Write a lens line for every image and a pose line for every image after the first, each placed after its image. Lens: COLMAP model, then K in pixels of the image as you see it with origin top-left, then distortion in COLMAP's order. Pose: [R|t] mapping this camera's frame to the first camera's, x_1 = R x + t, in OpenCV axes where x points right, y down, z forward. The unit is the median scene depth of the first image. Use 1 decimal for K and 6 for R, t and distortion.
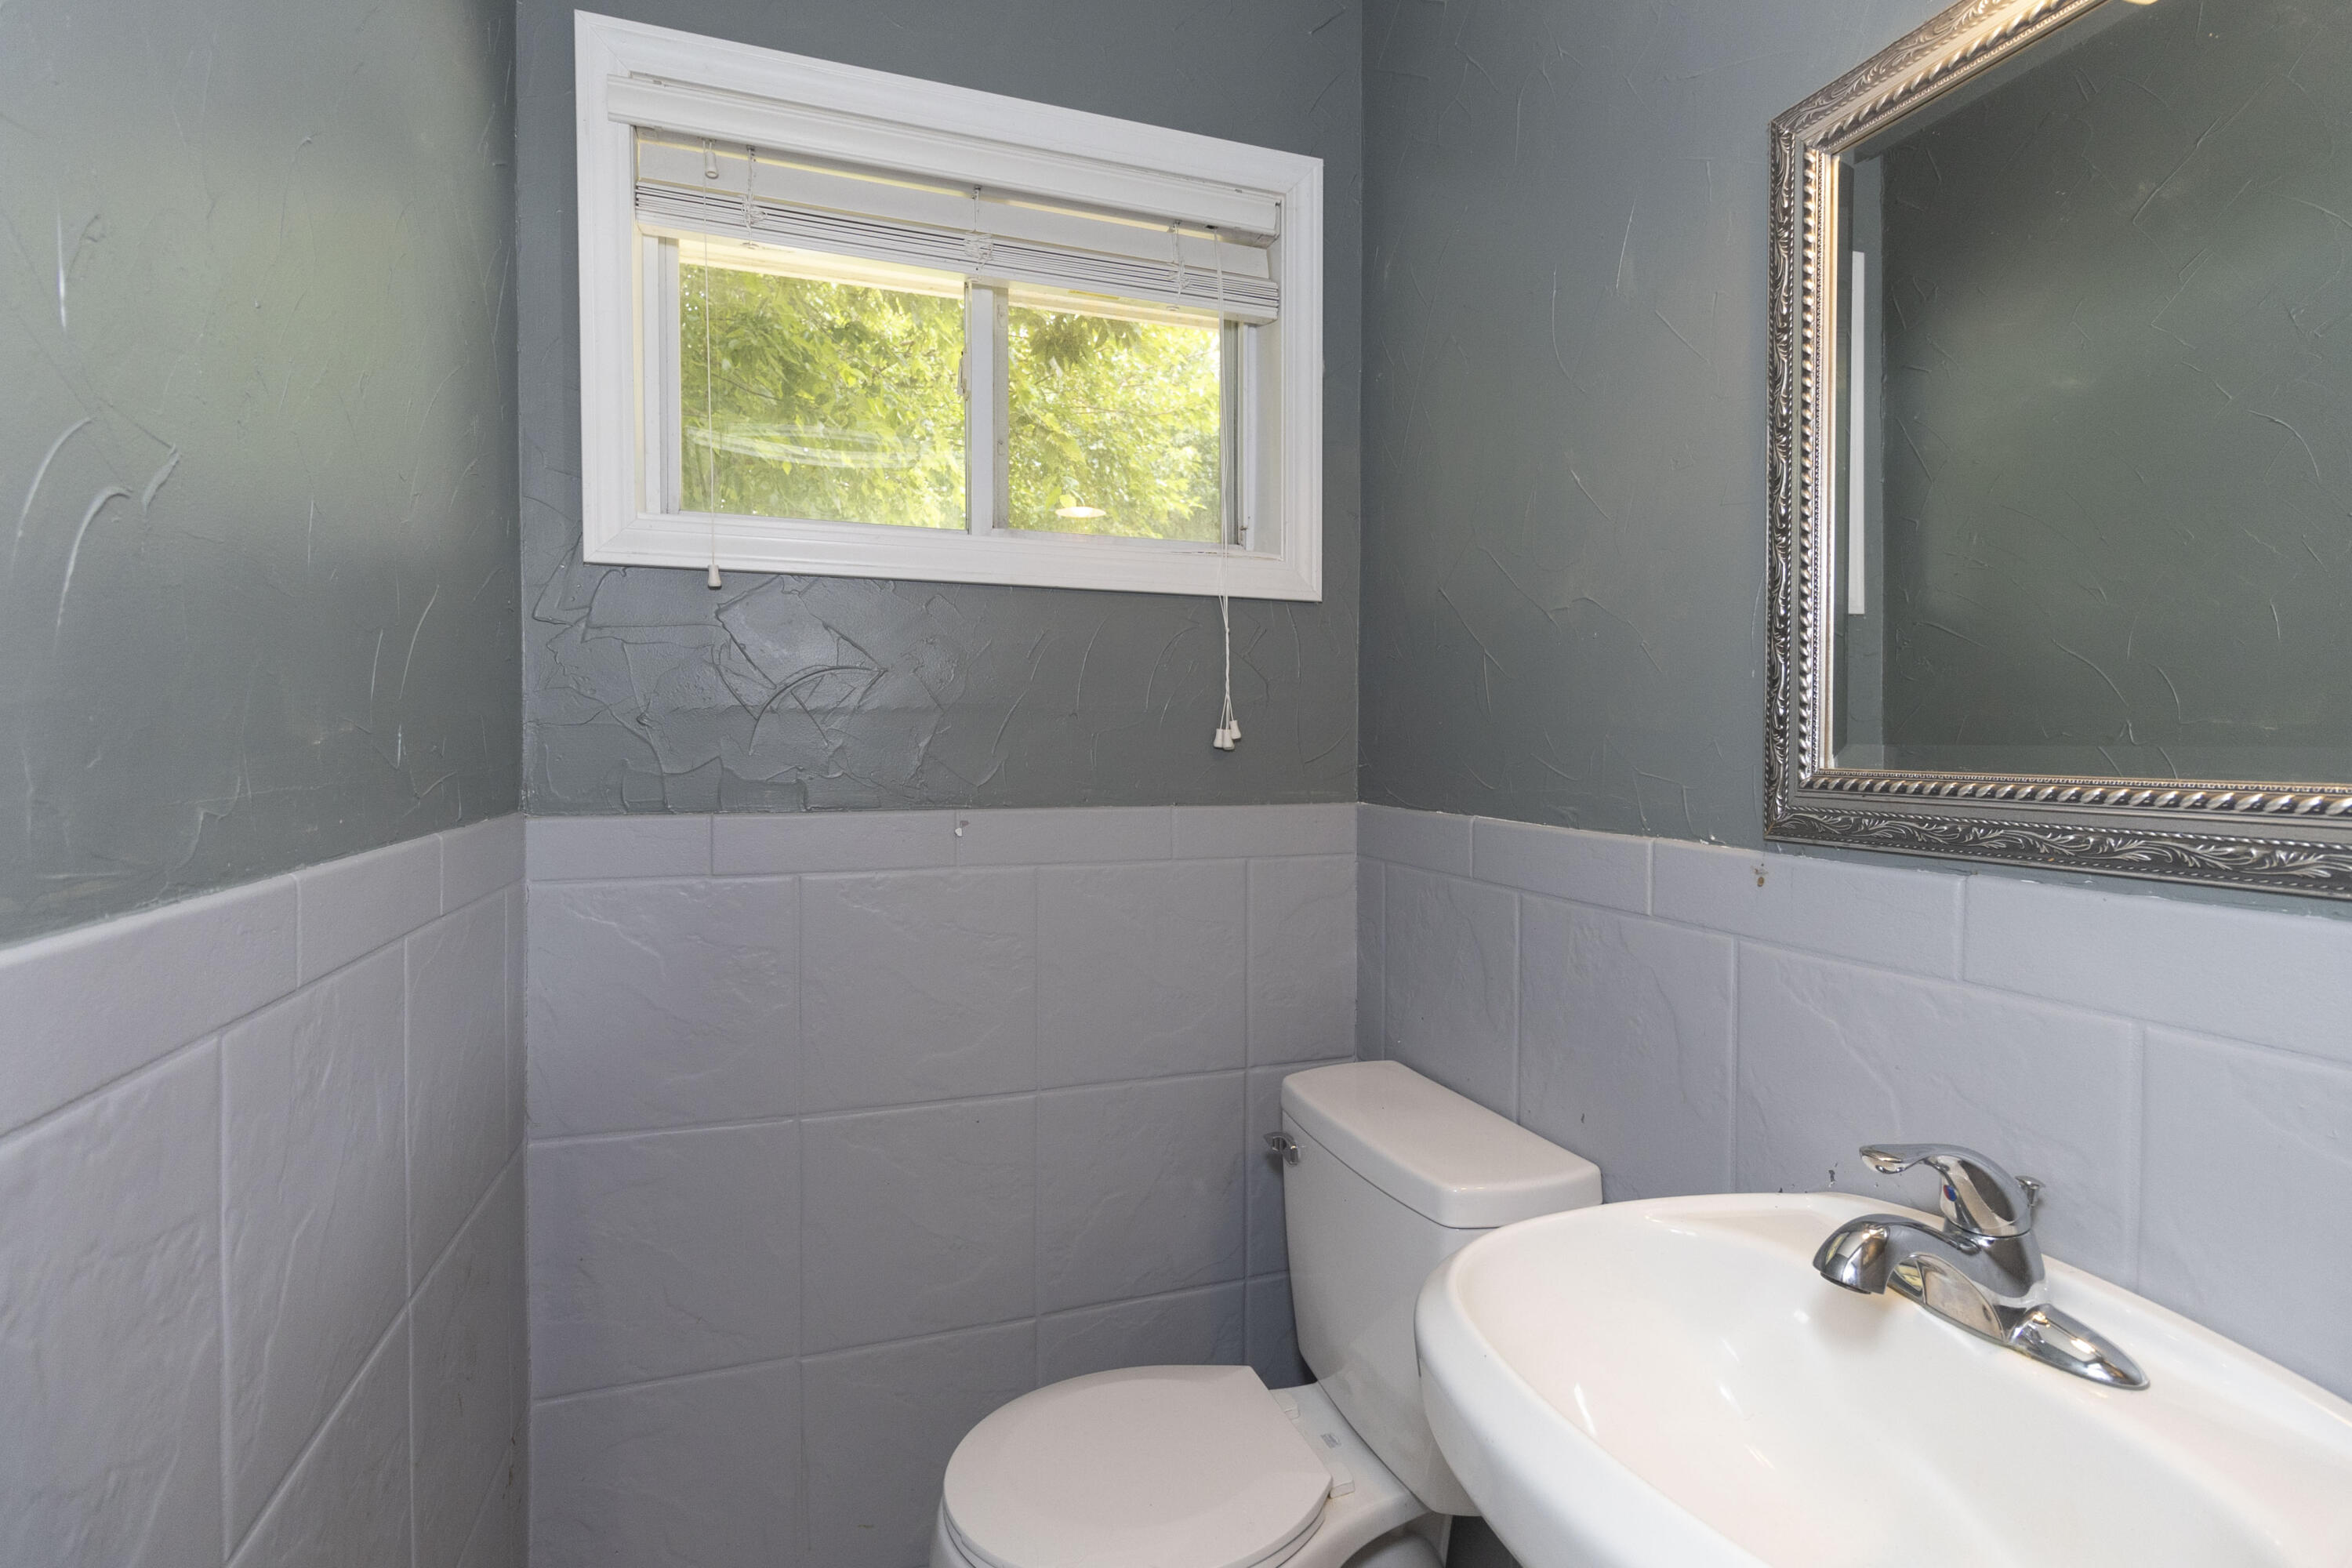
lens RADIAL K [[1097.4, 0, 1175.6], [0, 1097.4, 767.9], [0, 0, 1]] dist [-0.004130, -0.000276]
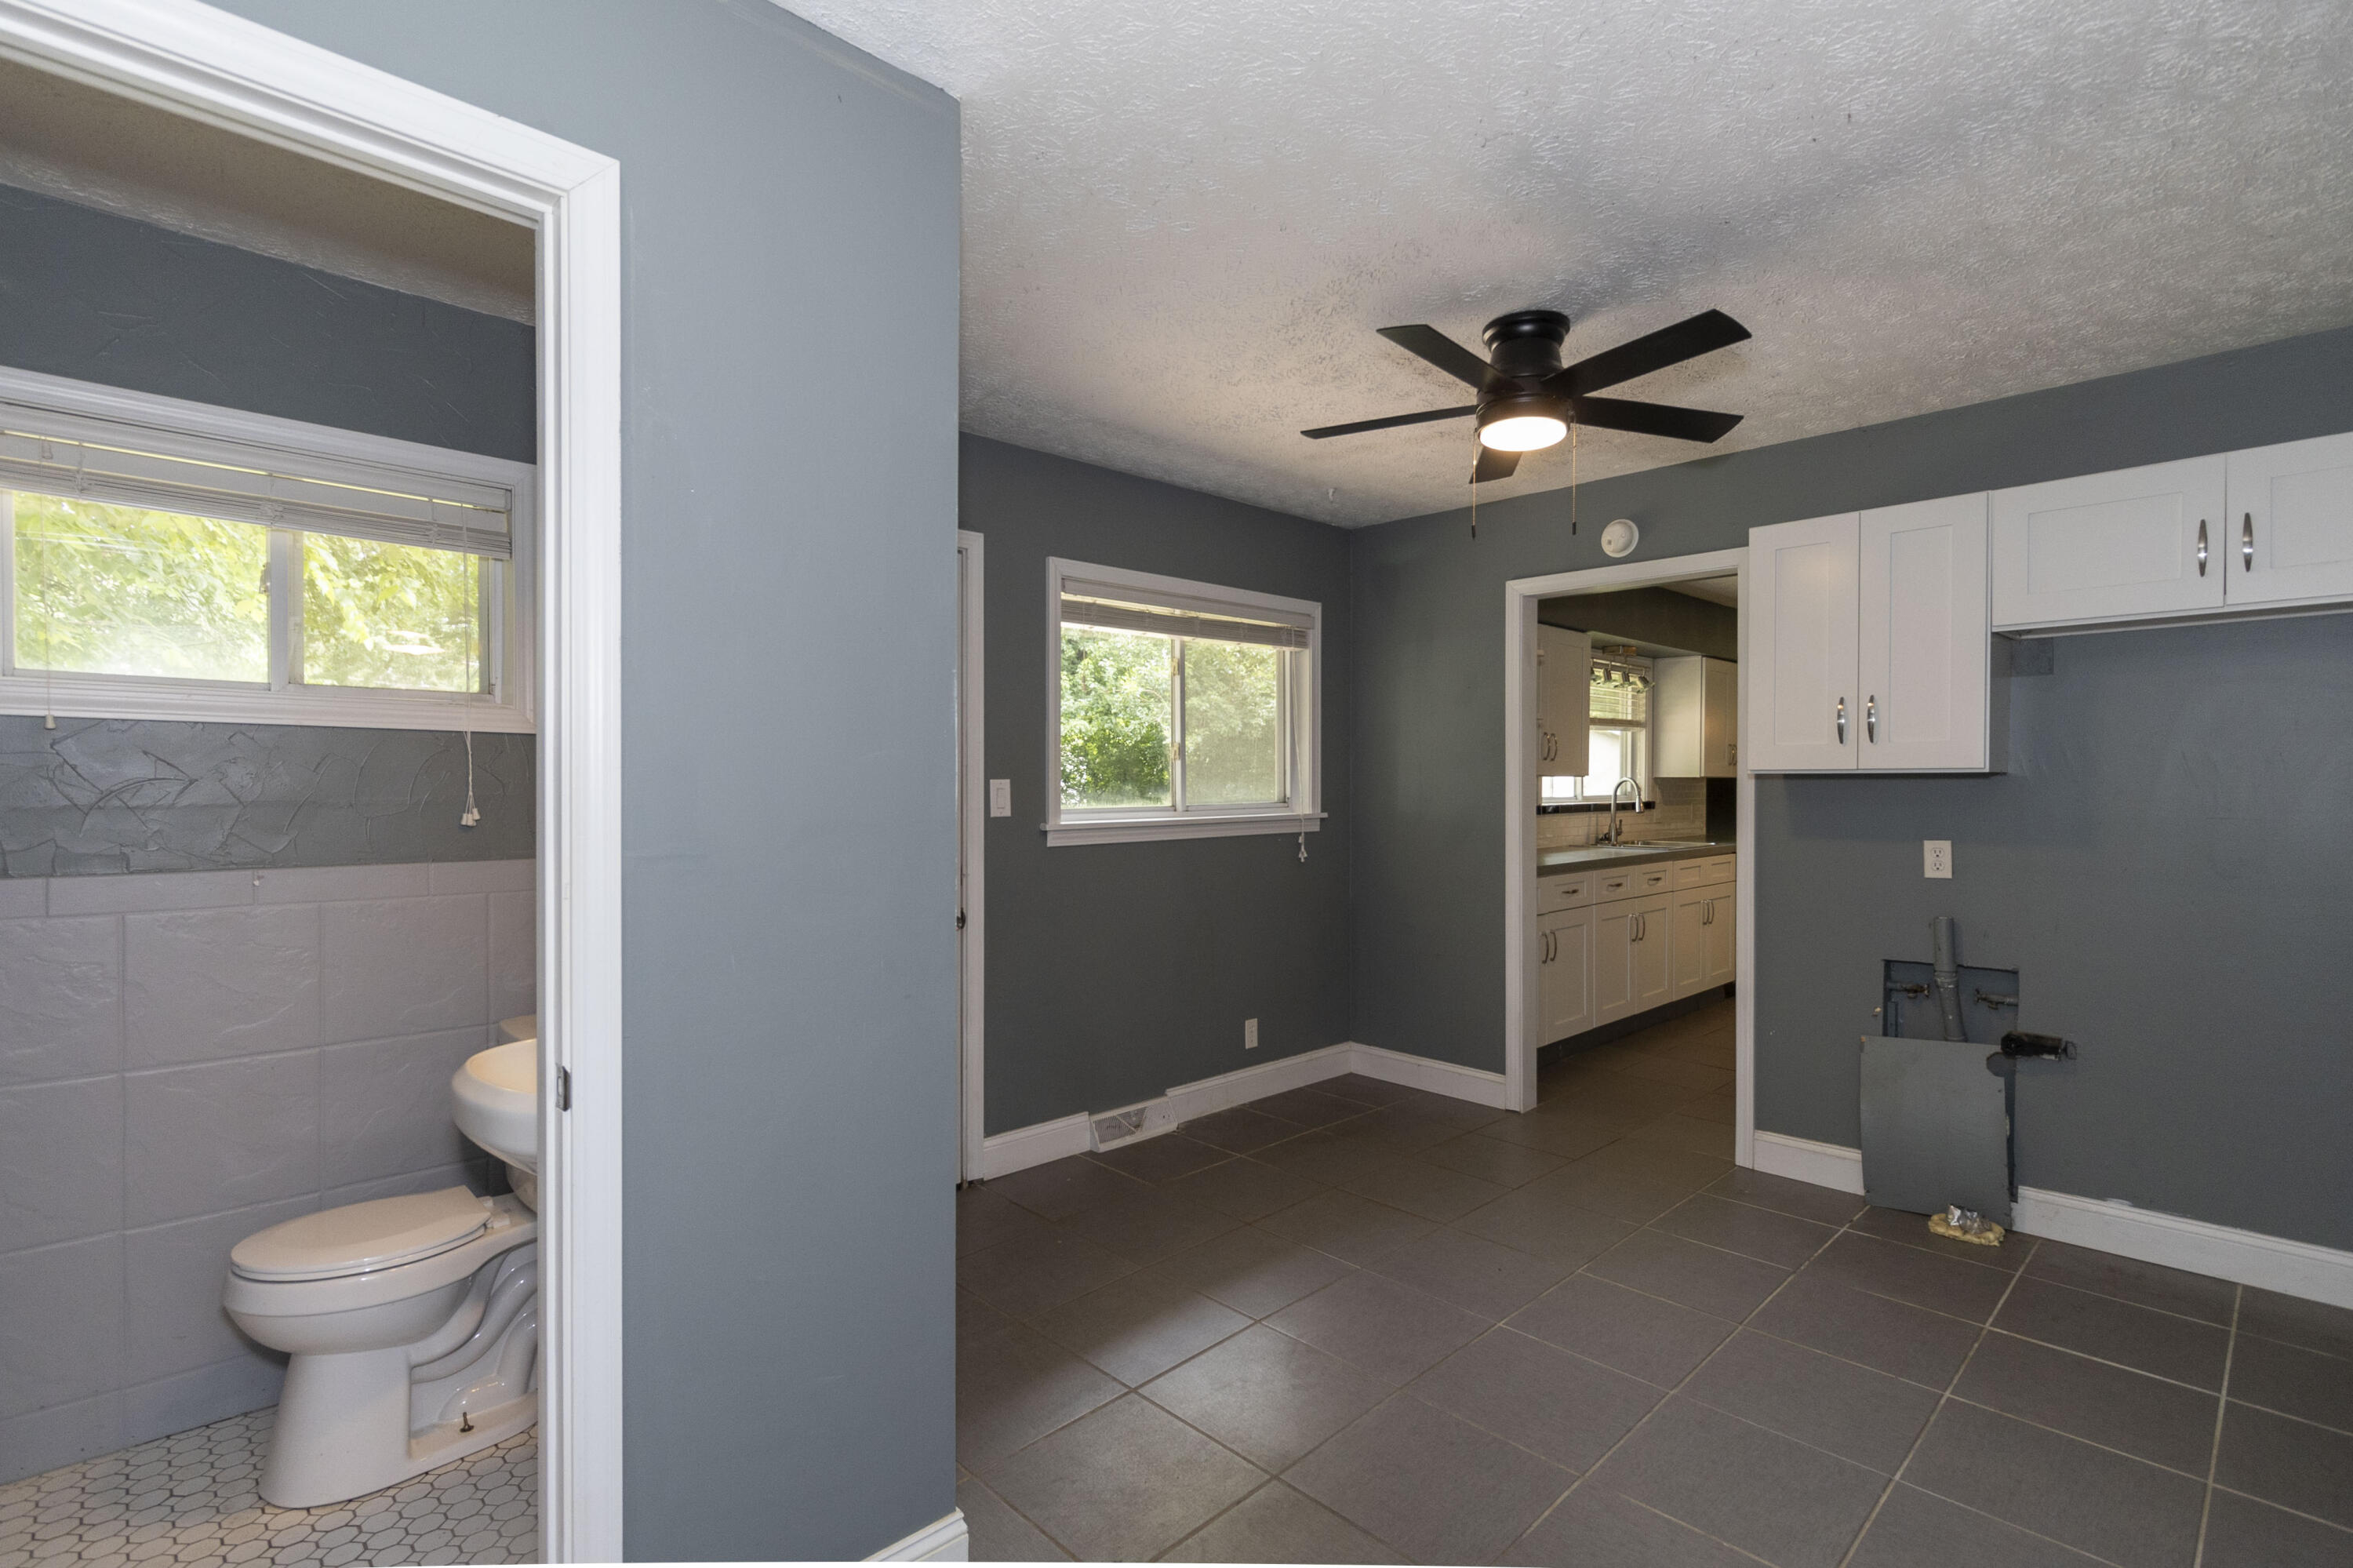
lens RADIAL K [[1098.0, 0, 1180.9], [0, 1098.0, 797.5], [0, 0, 1]] dist [-0.004130, -0.000276]
pose [[0.905378, -0.005982, 0.424564, 0.343354], [0.012817, 0.999830, -0.013244, -0.027446], [-0.424413, 0.017433, 0.905301, -0.999906]]
